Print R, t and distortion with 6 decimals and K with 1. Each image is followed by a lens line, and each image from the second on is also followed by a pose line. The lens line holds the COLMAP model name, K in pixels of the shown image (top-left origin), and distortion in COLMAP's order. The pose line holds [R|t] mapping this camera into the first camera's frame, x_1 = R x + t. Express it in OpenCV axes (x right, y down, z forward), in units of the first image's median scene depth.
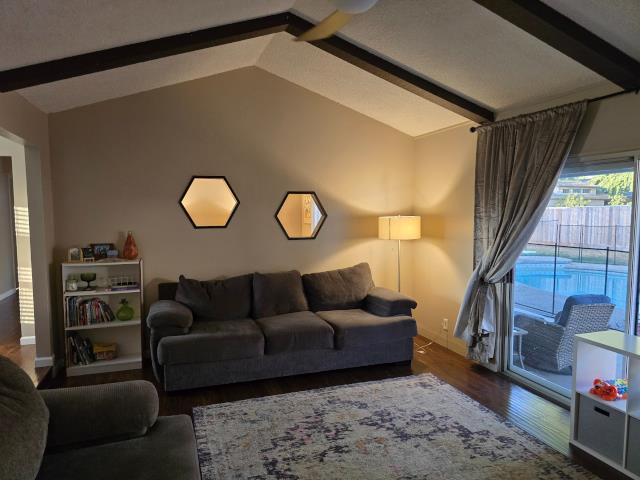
lens RADIAL K [[432.3, 0, 316.2], [0, 432.3, 244.5], [0, 0, 1]] dist [0.048129, -0.034496]
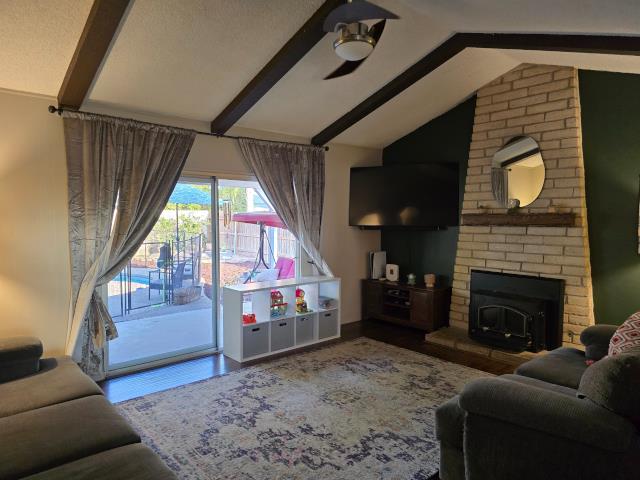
lens RADIAL K [[432.3, 0, 316.0], [0, 432.3, 235.6], [0, 0, 1]] dist [0.048129, -0.034496]
pose [[-0.391498, -0.032389, 0.919609, -0.855923], [0.072865, 0.995151, 0.066070, -0.062287], [-0.917289, 0.092874, -0.387240, 1.262056]]
